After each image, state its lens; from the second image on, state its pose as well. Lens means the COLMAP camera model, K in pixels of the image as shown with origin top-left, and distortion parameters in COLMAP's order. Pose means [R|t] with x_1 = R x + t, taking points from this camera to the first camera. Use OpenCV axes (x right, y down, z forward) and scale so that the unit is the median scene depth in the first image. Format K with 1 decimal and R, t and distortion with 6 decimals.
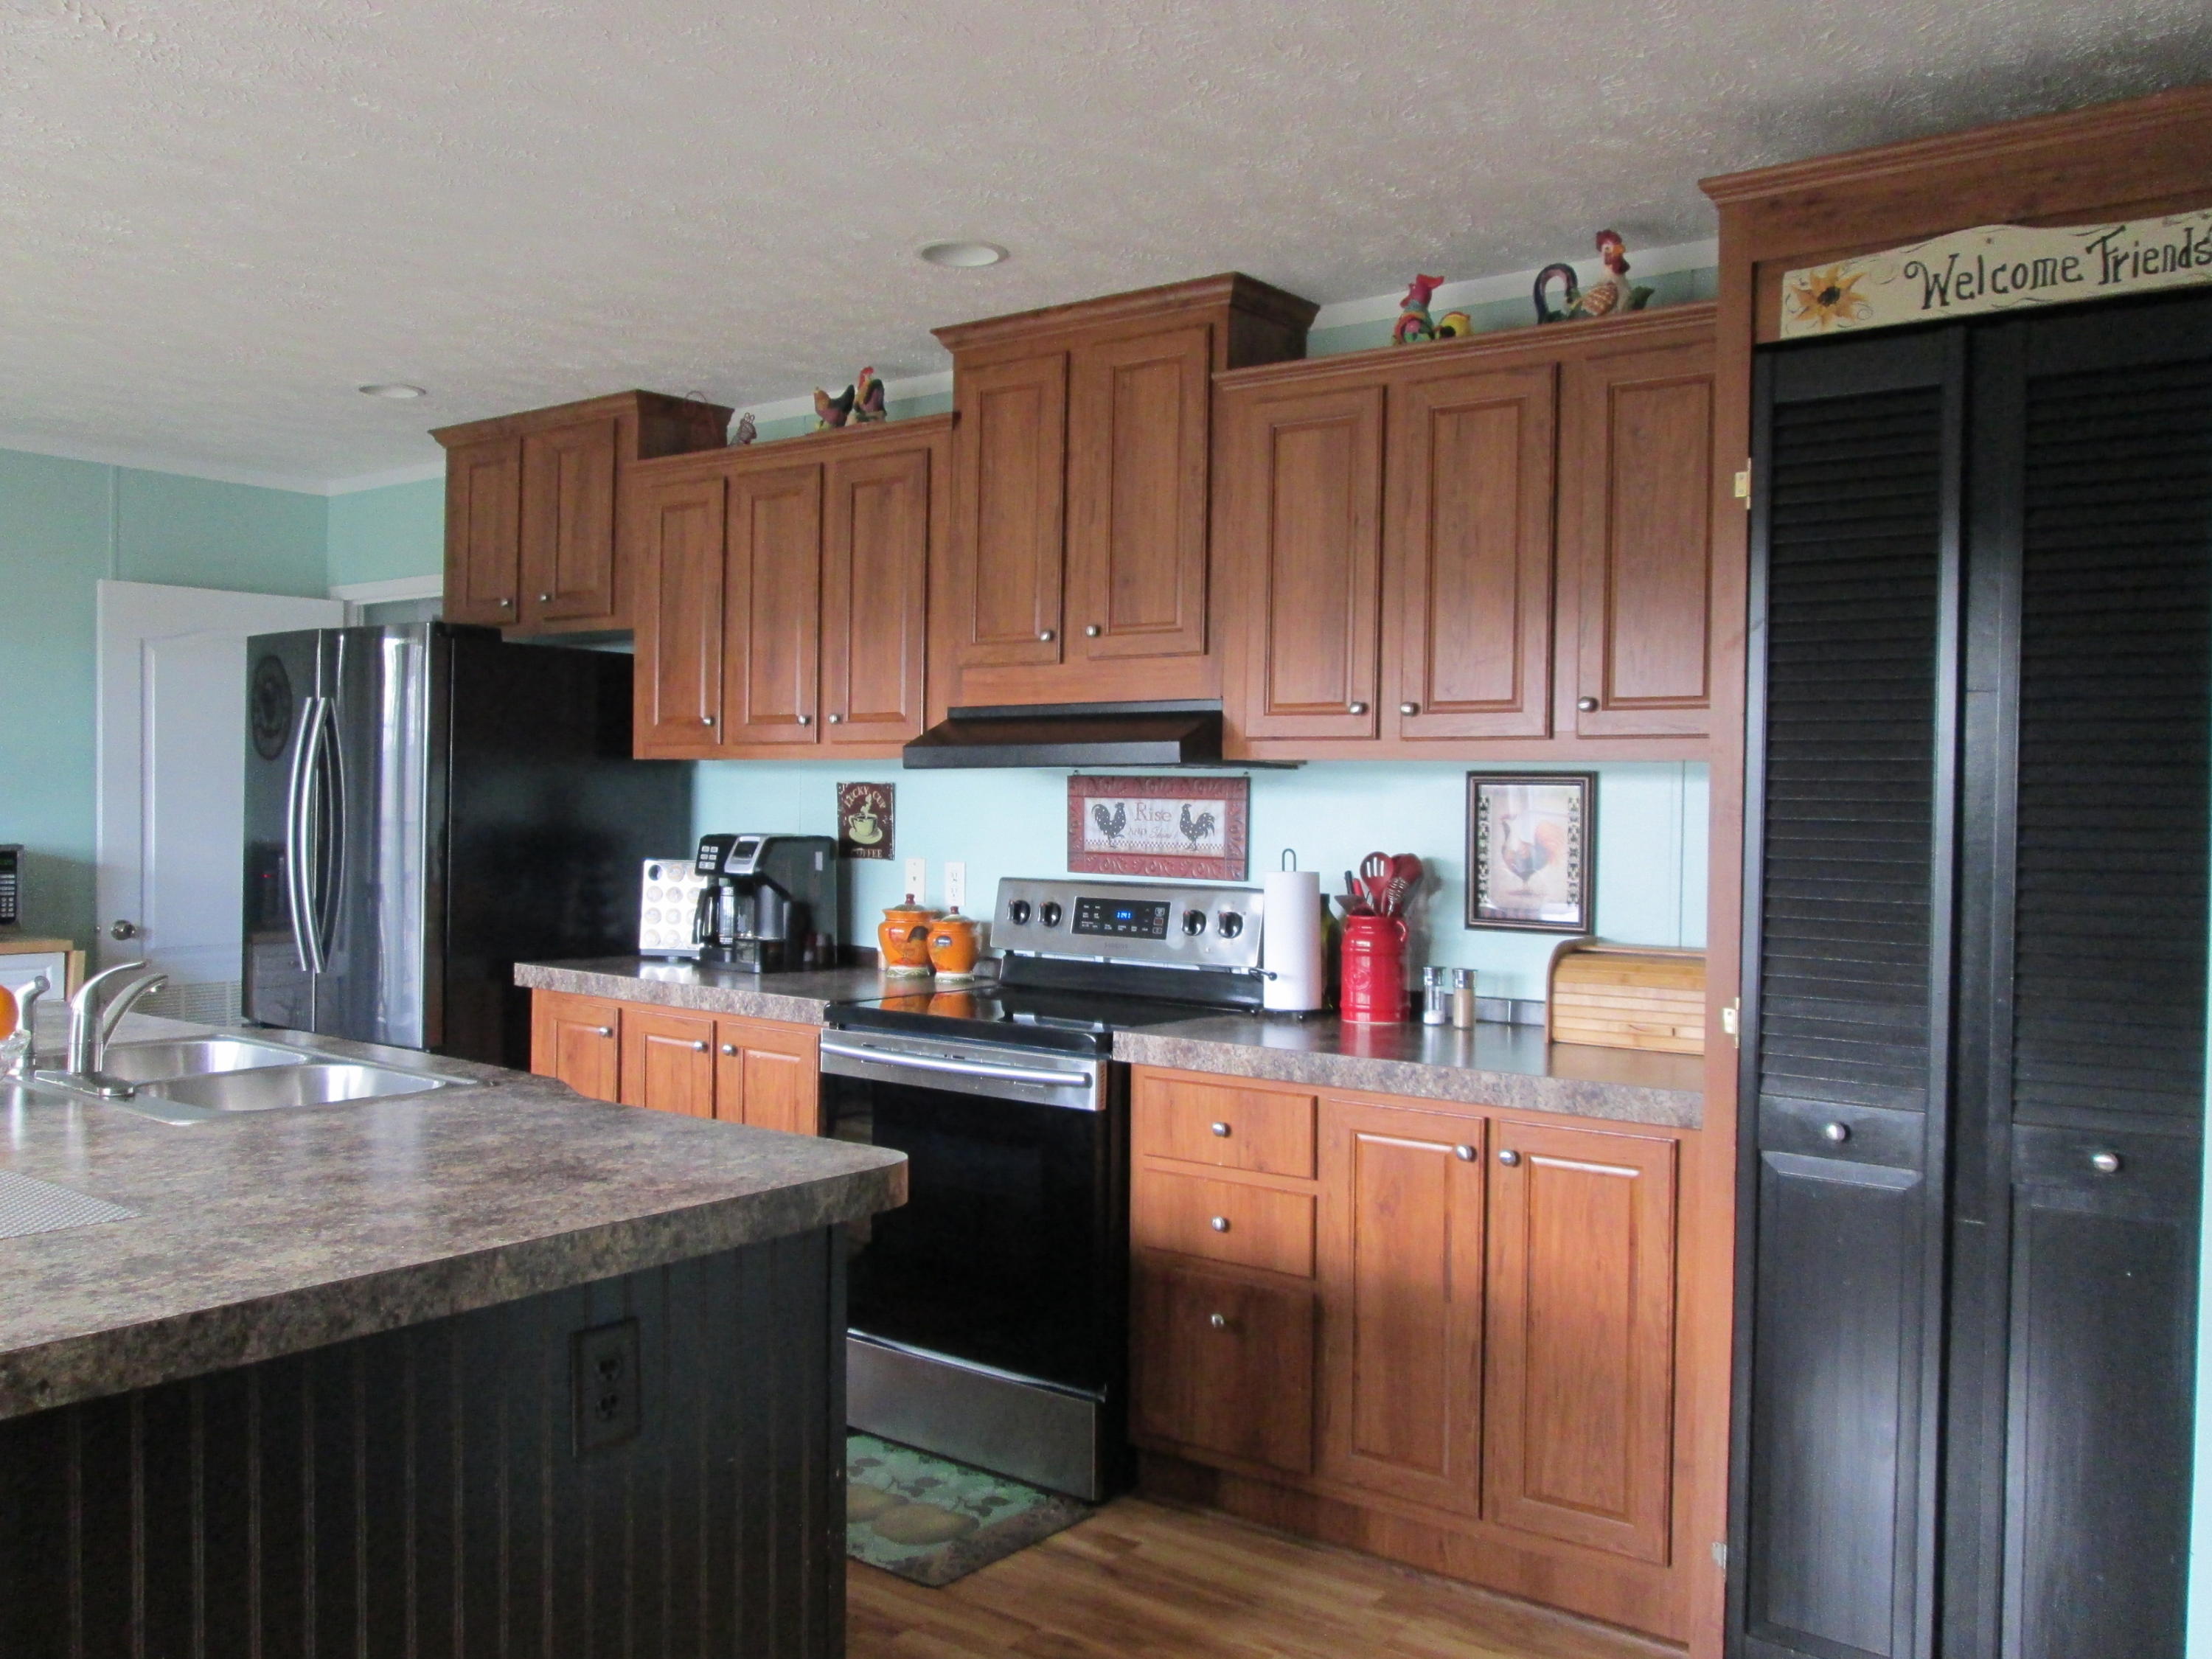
lens RADIAL K [[1863.7, 0, 1070.5], [0, 1863.7, 786.6], [0, 0, 1]] dist [-0.040273, 0.040647]
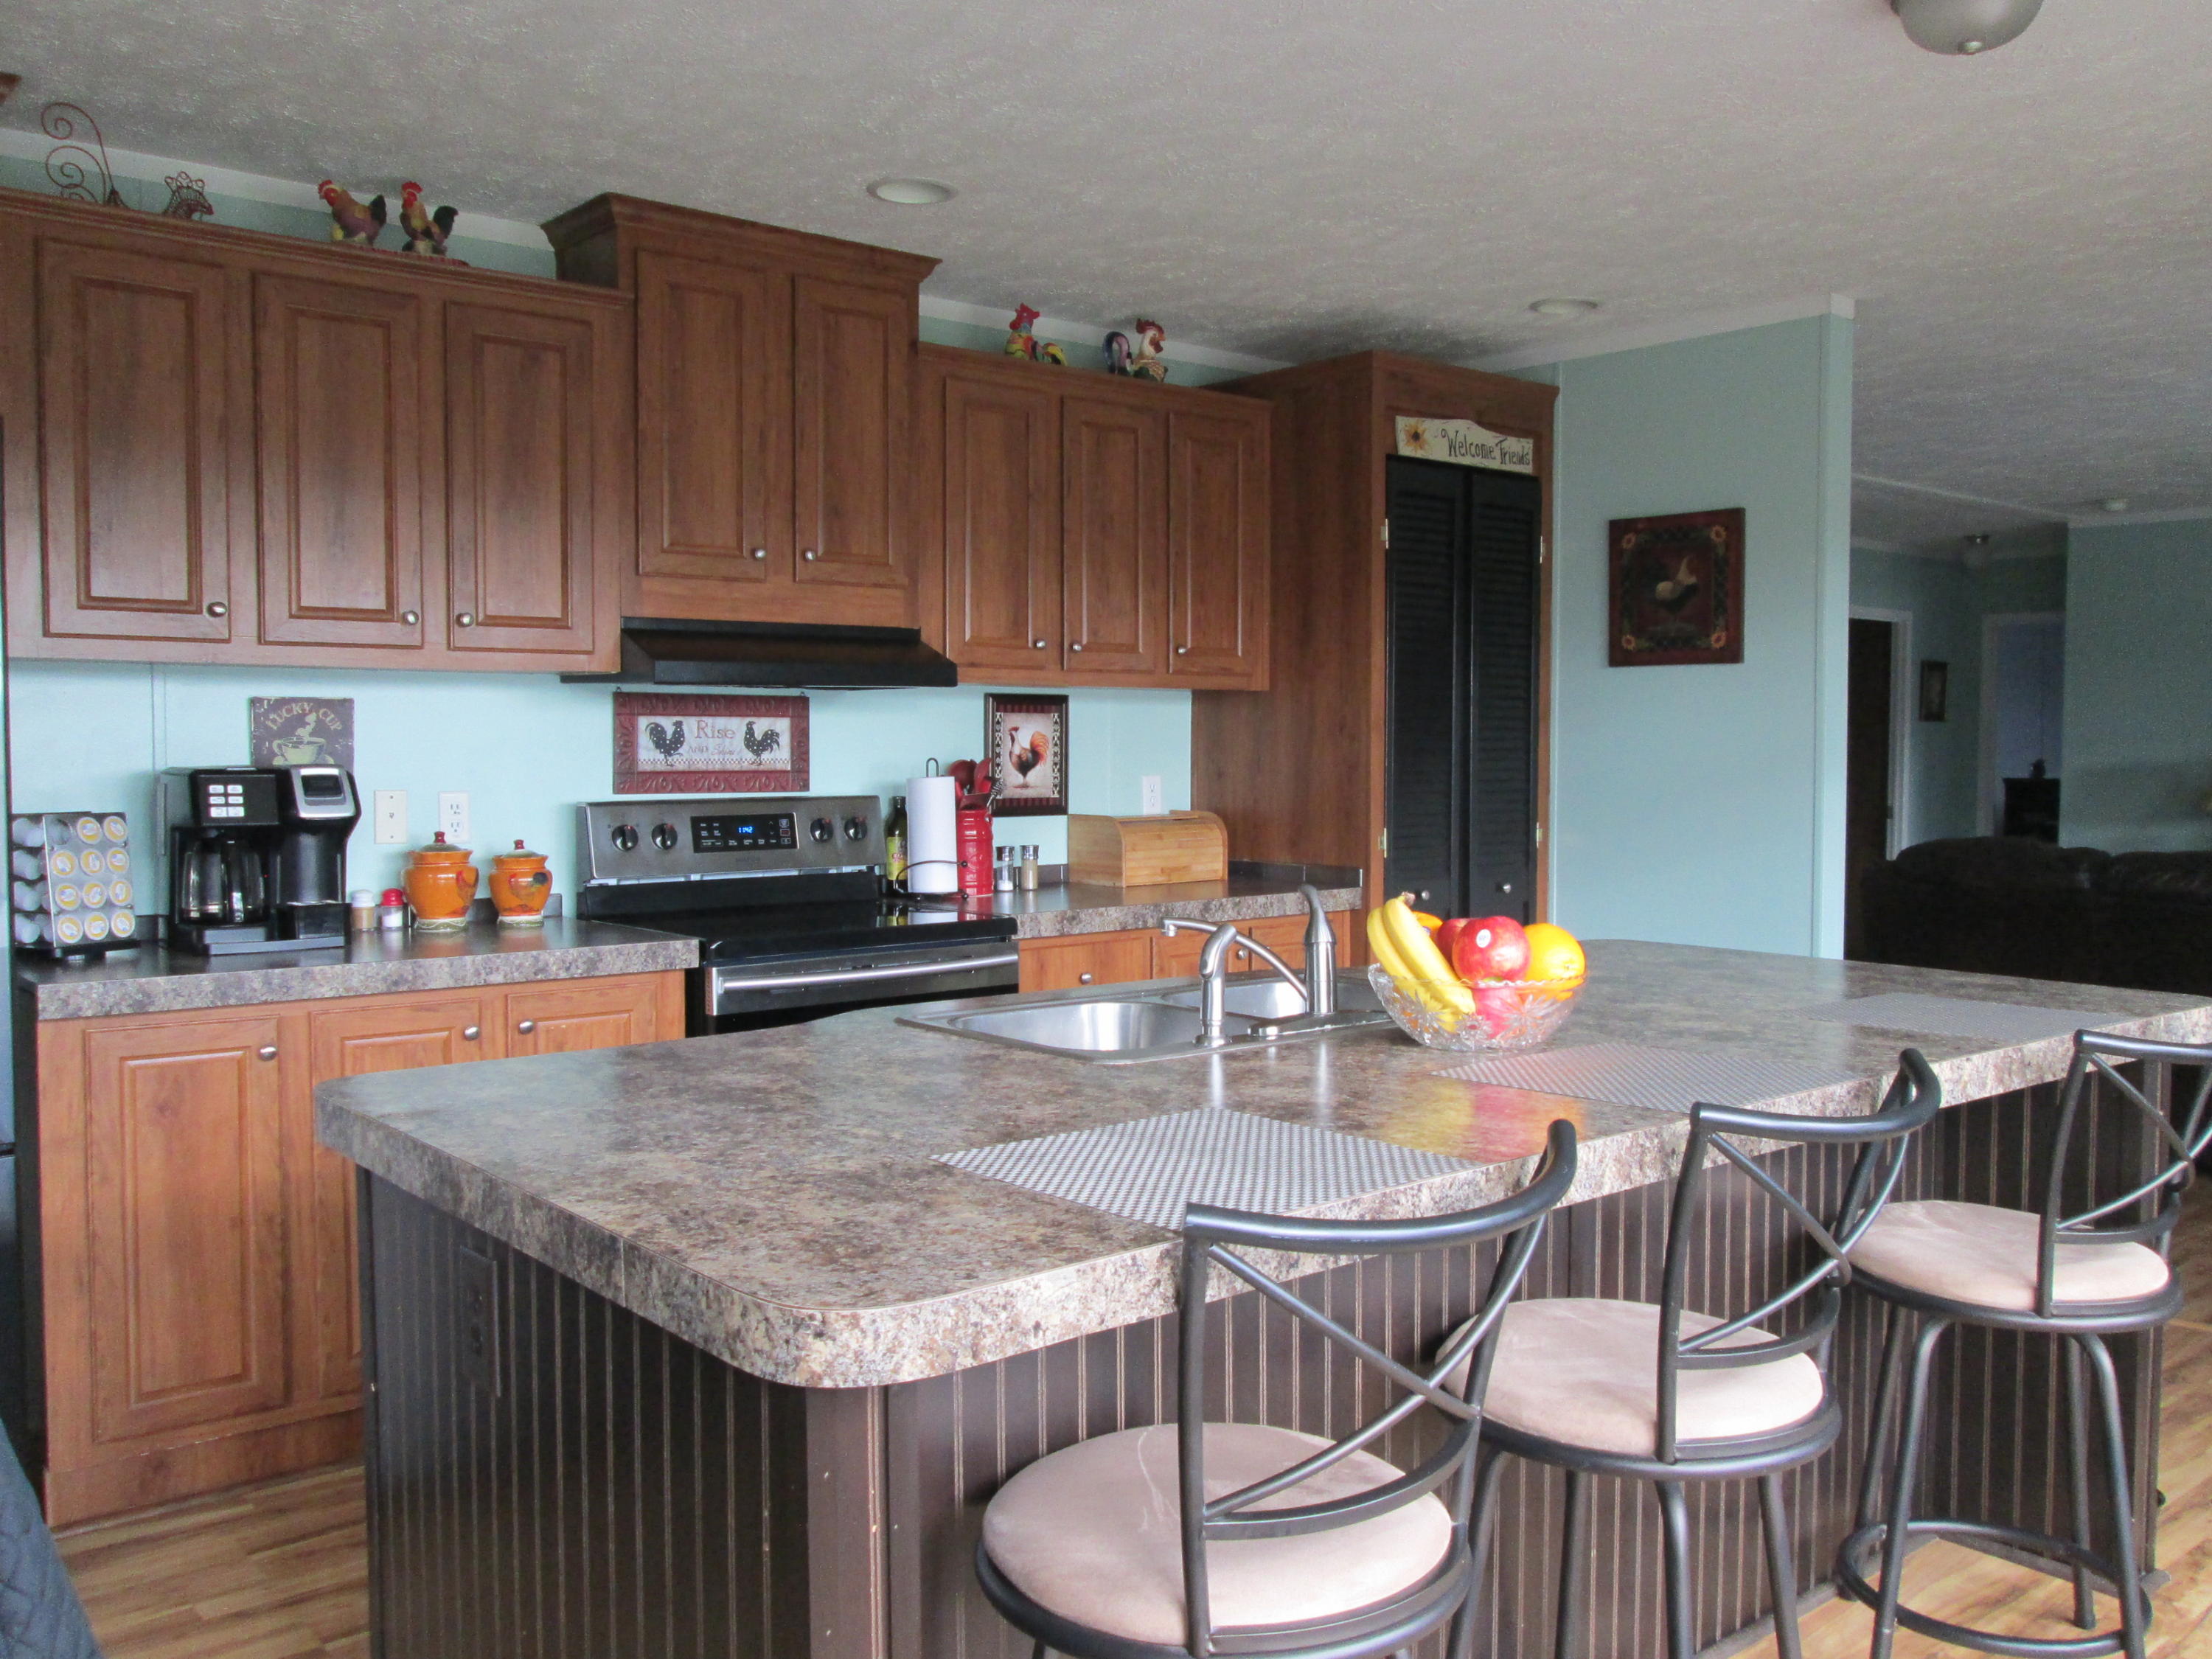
lens RADIAL K [[1863.7, 0, 1109.0], [0, 1863.7, 819.5], [0, 0, 1]] dist [-0.040273, 0.040647]
pose [[0.204309, -0.055375, 0.977339, -0.928564], [-0.003880, 0.998345, 0.057376, 0.003523], [-0.978899, -0.015515, 0.203756, 0.590102]]
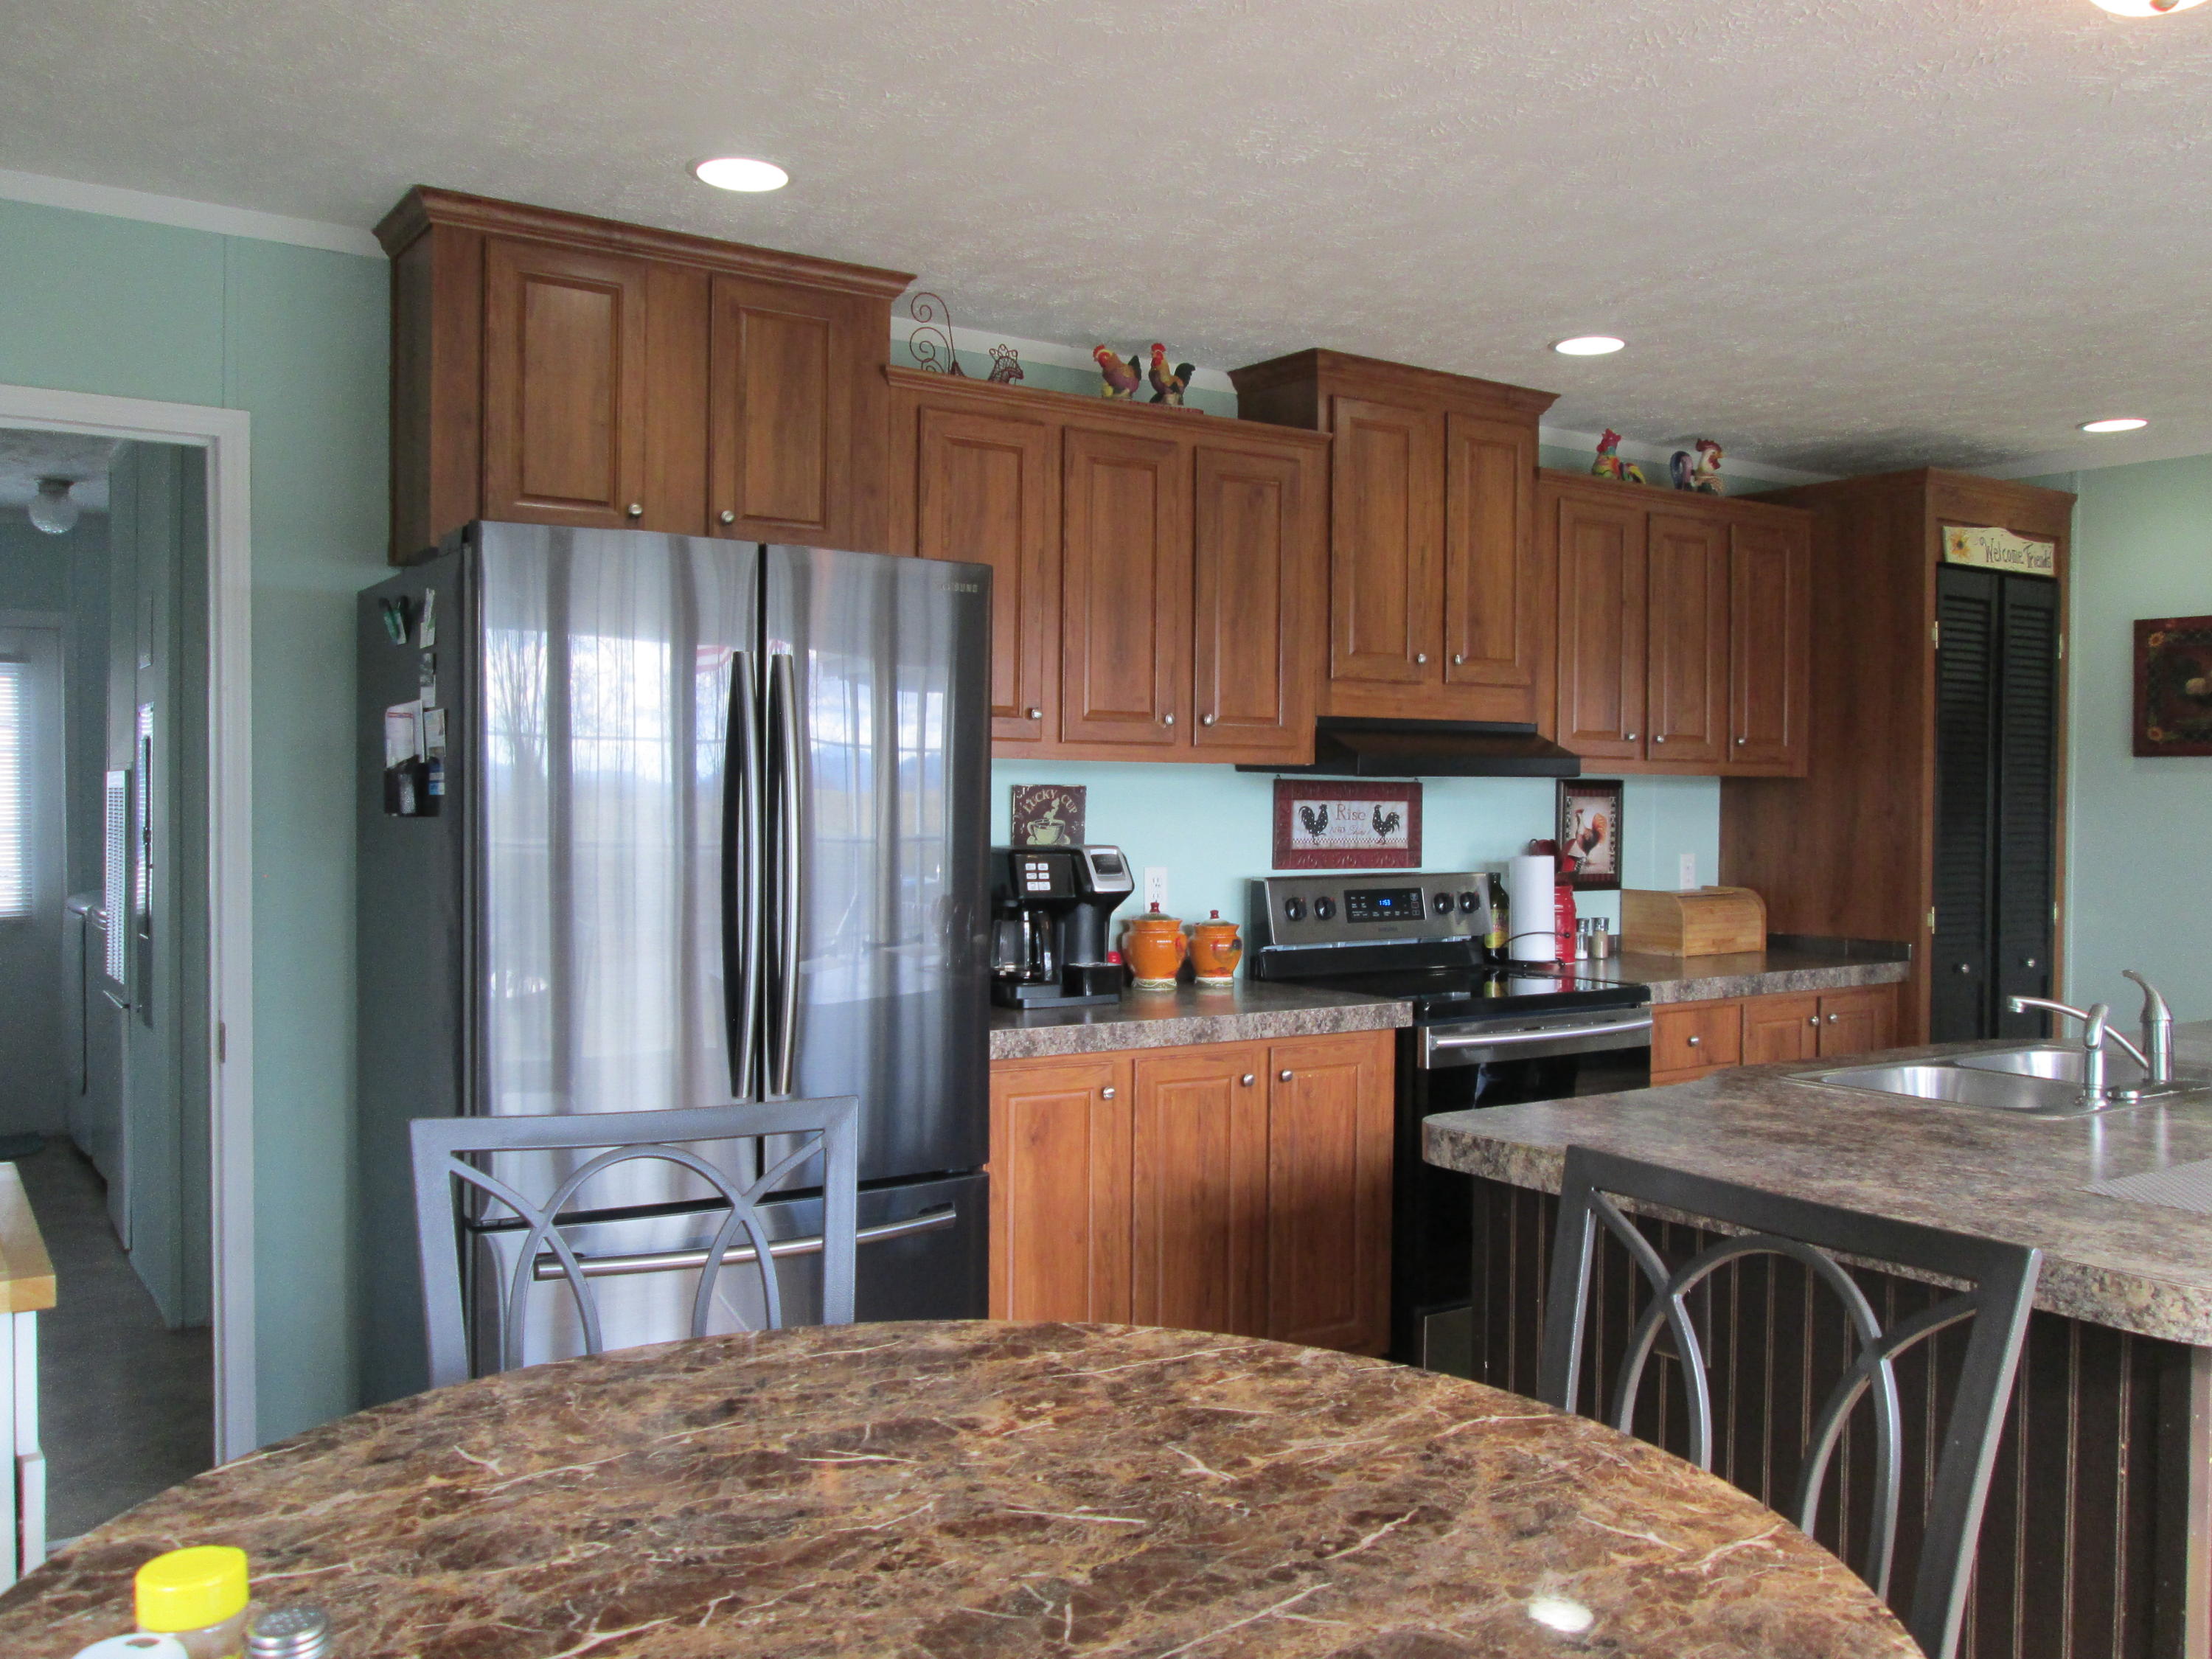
lens RADIAL K [[1863.7, 0, 1116.1], [0, 1863.7, 816.2], [0, 0, 1]] dist [-0.040273, 0.040647]
pose [[0.303493, -0.023531, 0.952543, -1.111250], [-0.011146, 0.999539, 0.028243, -0.015010], [-0.952768, -0.019188, 0.303091, 0.804494]]
